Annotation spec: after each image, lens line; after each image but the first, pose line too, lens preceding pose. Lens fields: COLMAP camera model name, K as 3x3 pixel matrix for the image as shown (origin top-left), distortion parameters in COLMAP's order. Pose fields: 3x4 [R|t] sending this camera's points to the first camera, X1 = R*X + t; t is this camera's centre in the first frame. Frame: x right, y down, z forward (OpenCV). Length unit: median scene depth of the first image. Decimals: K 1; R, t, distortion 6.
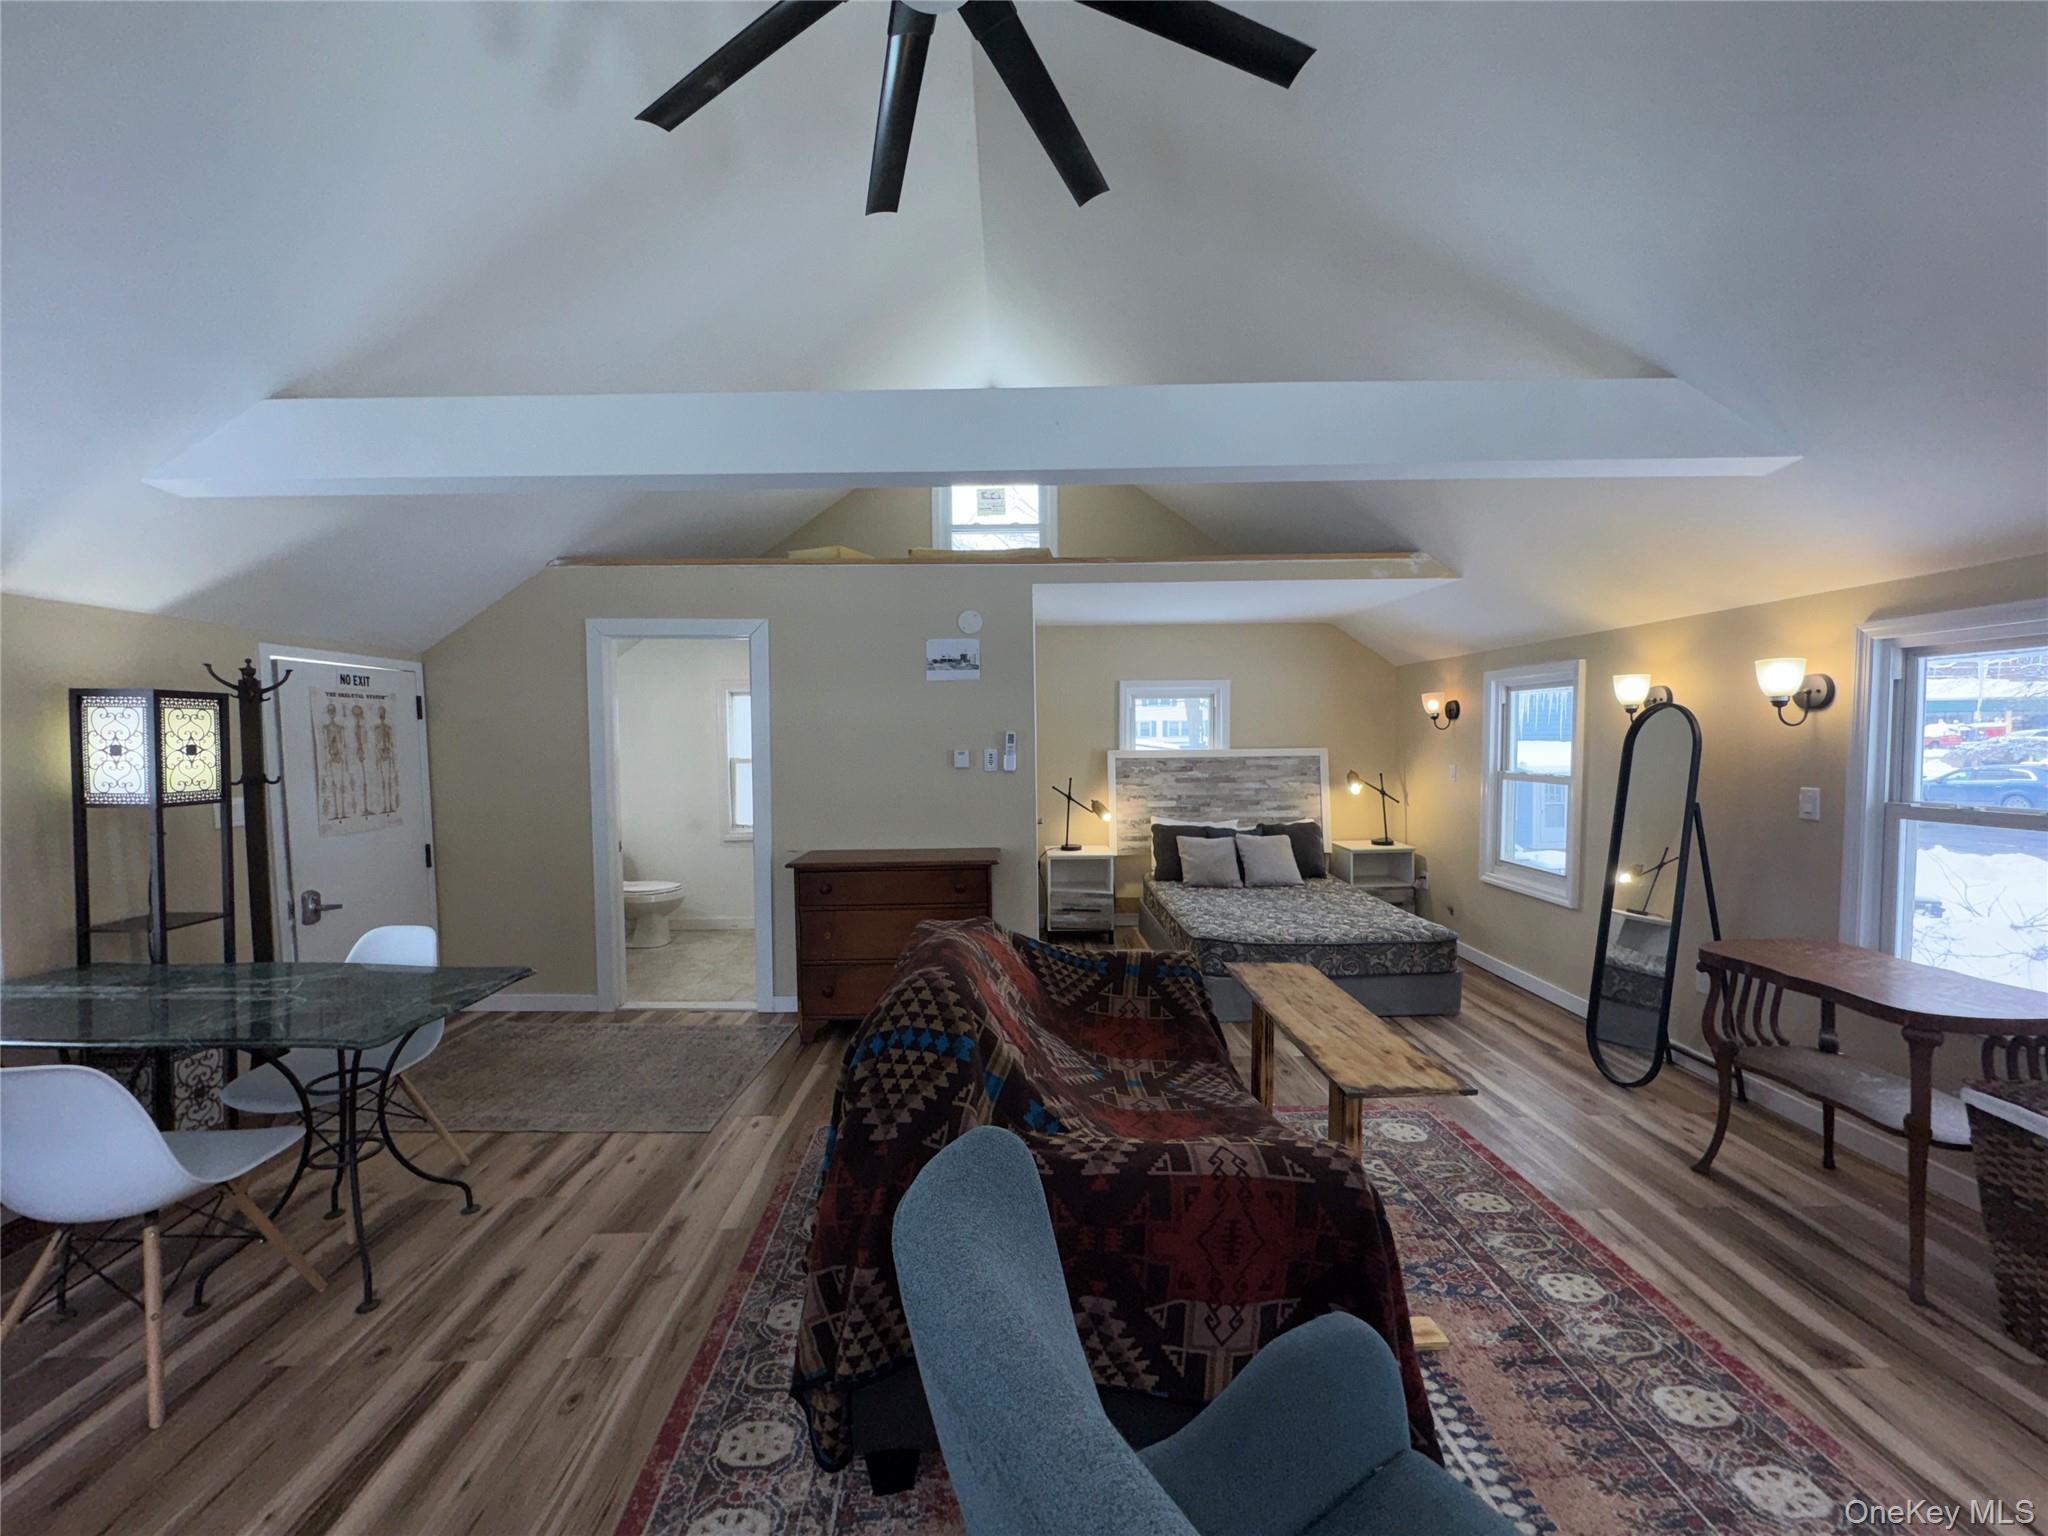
lens RADIAL K [[815.2, 0, 1022.0], [0, 815.2, 766.7], [0, 0, 1]] dist [-0.003158, -0.000018]
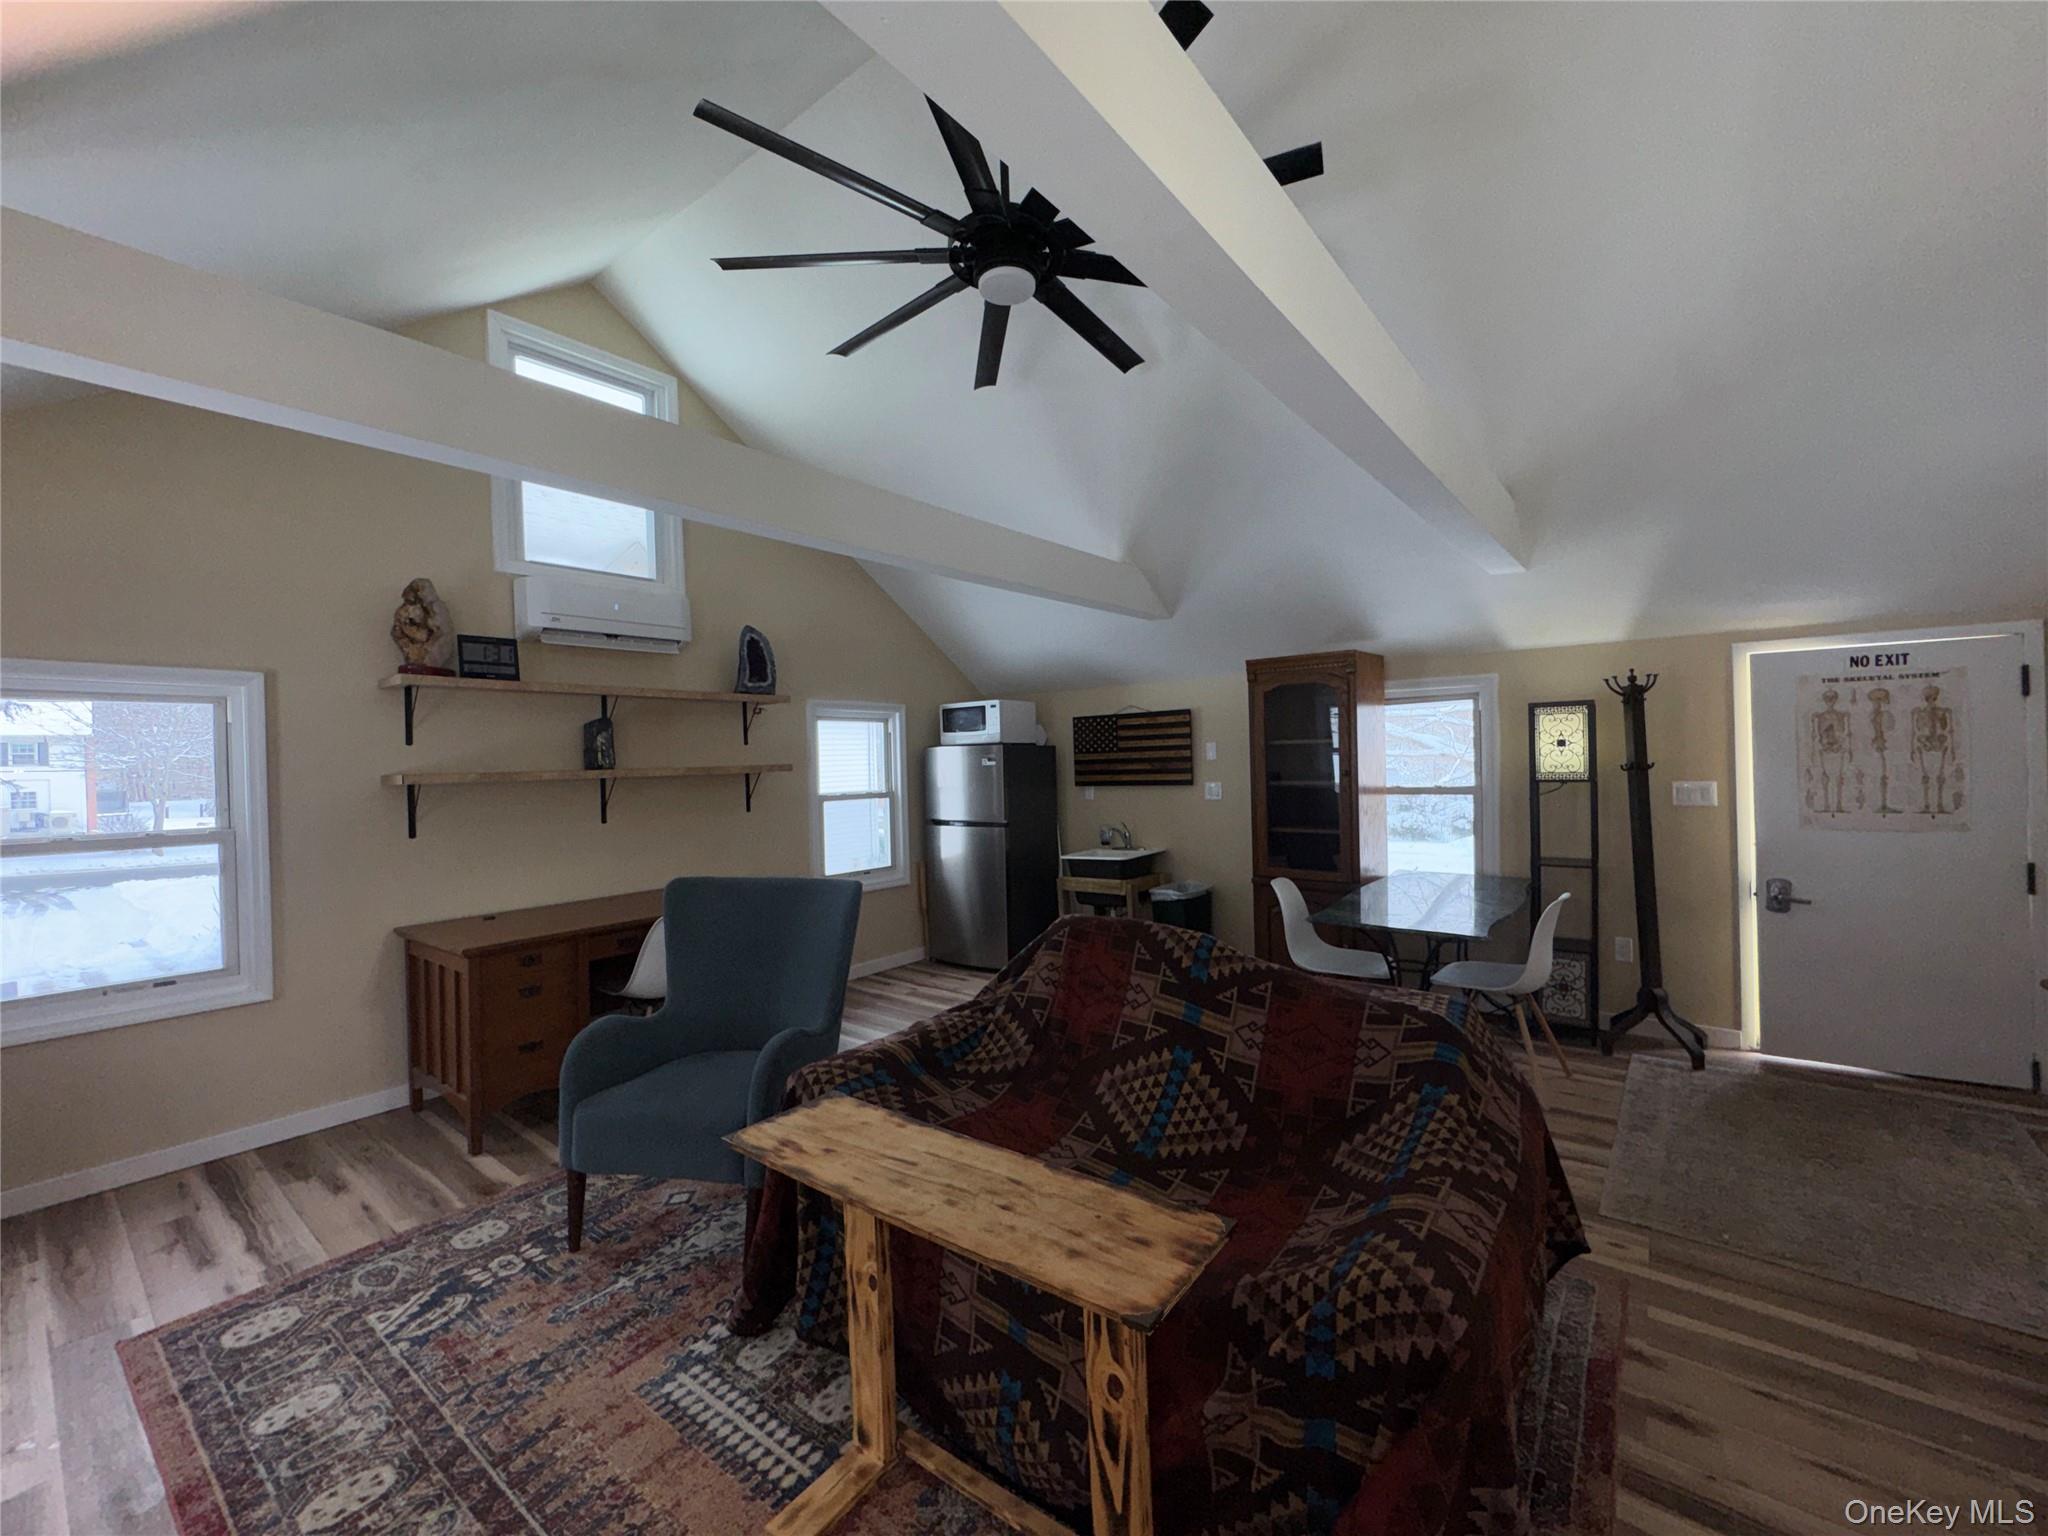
lens RADIAL K [[815.2, 0, 1022.3], [0, 815.2, 772.1], [0, 0, 1]] dist [-0.003158, -0.000018]
pose [[-0.627004, 0.038958, -0.778041, 0.471359], [0.002430, 0.998842, 0.048056, -0.028784], [0.779012, 0.028241, -0.626373, 0.824832]]
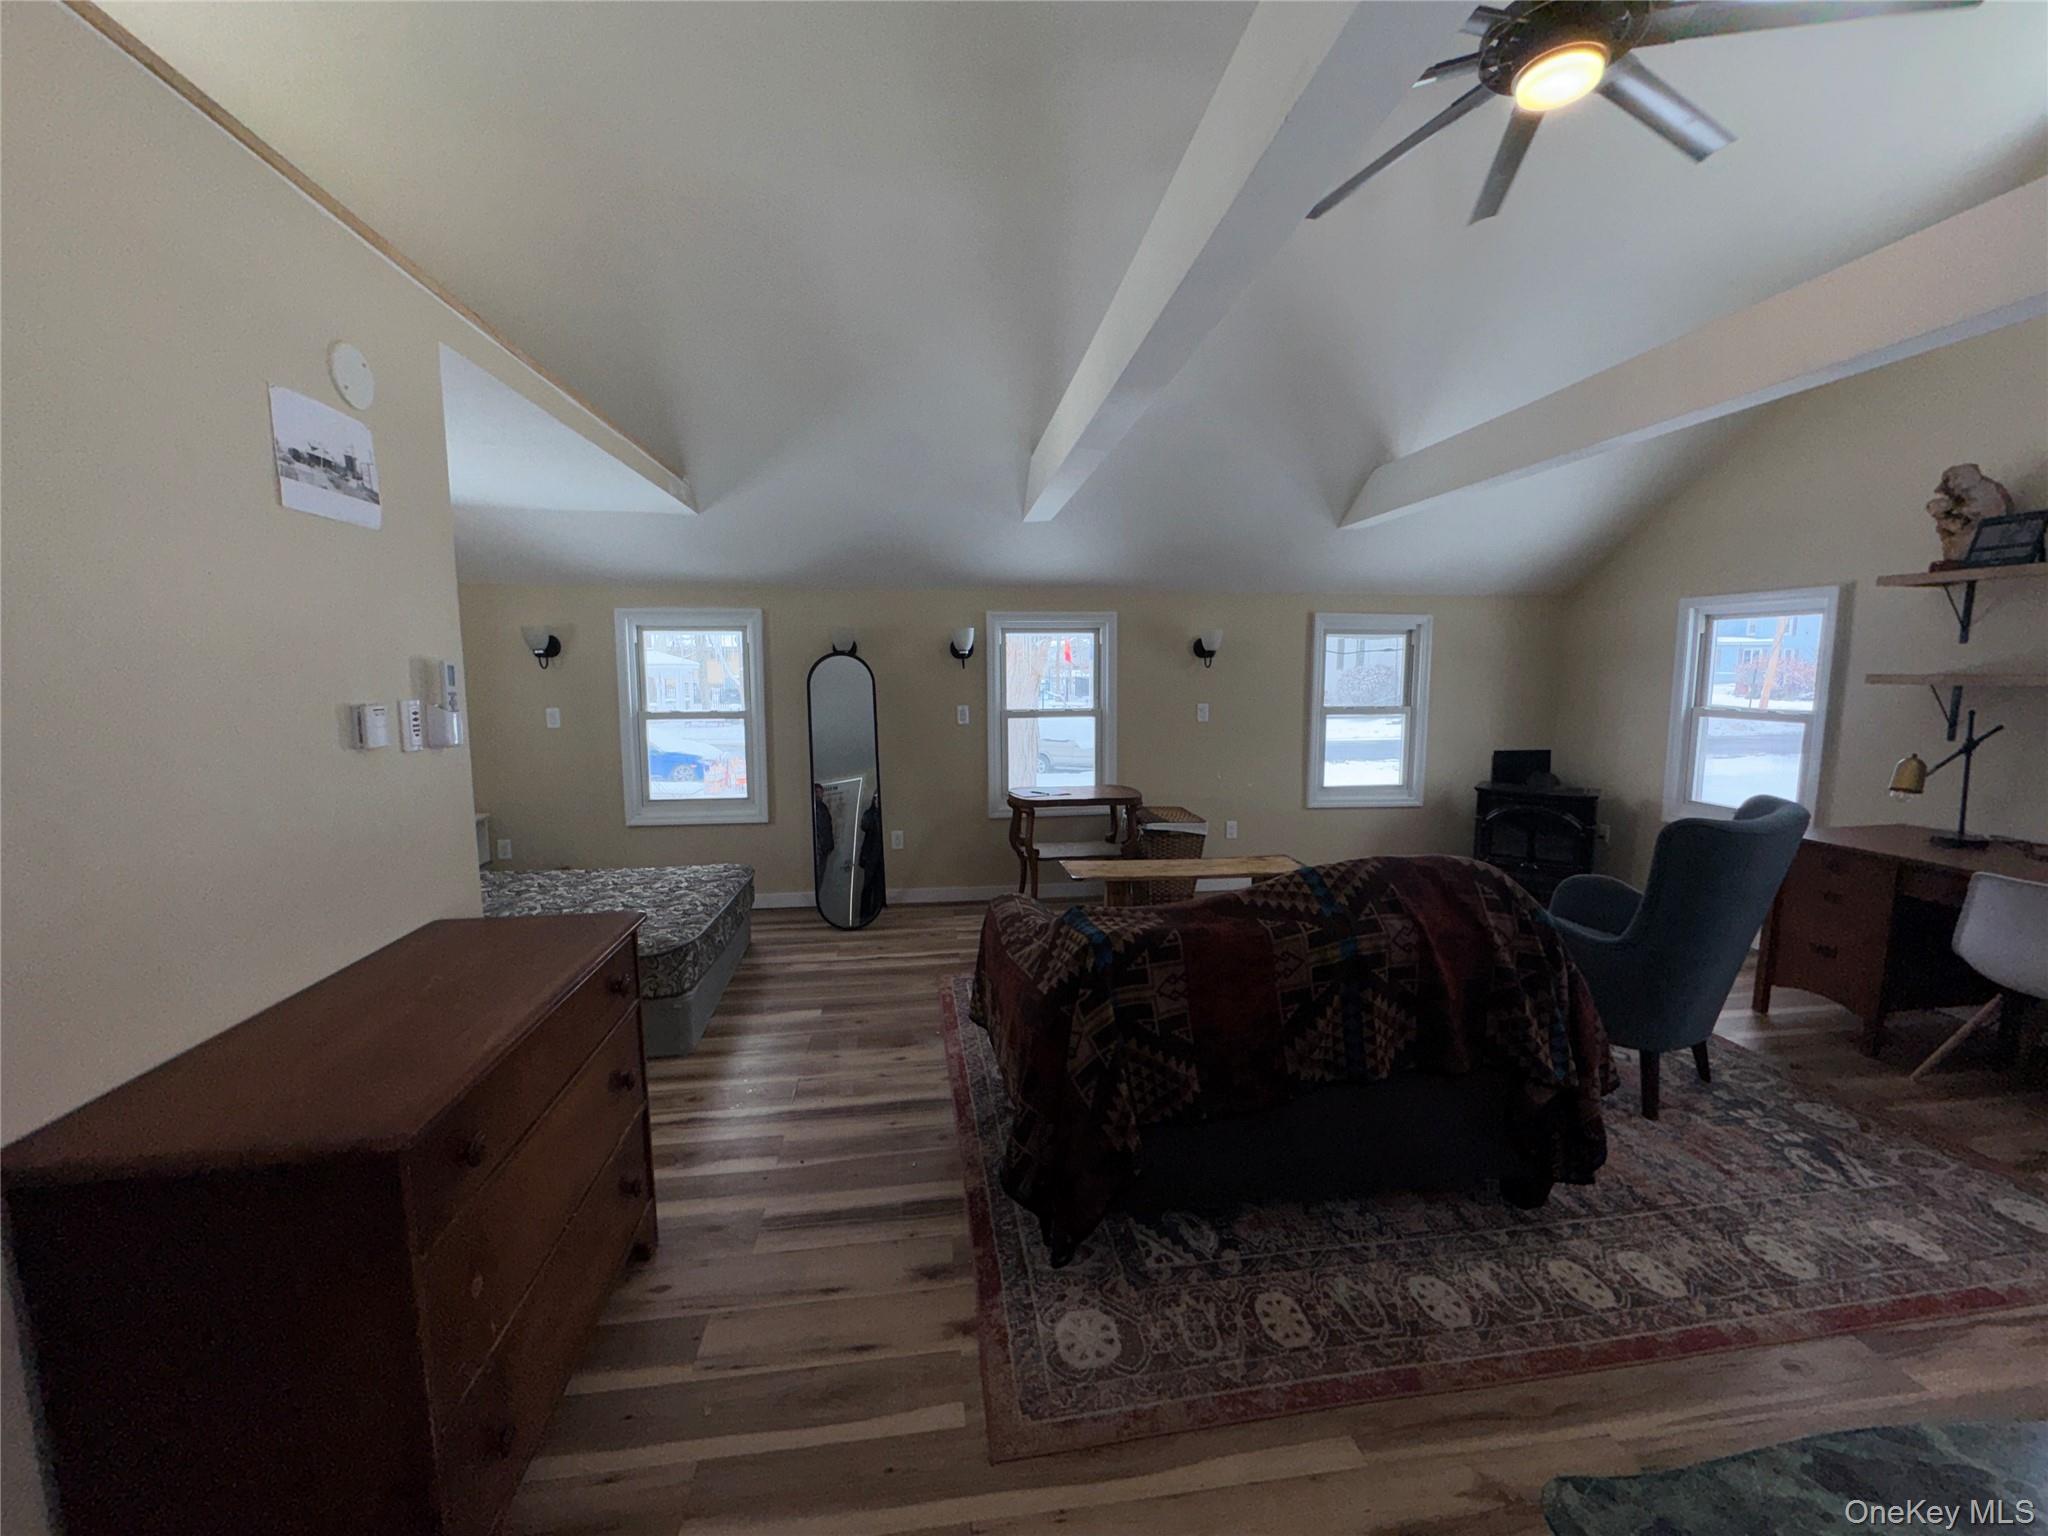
lens RADIAL K [[815.2, 0, 1020.4], [0, 815.2, 765.7], [0, 0, 1]] dist [-0.003158, -0.000018]
pose [[-0.116089, -0.104723, 0.987703, -0.566404], [0.041013, 0.993073, 0.110113, -0.023671], [-0.992392, 0.053292, -0.110990, 0.820665]]
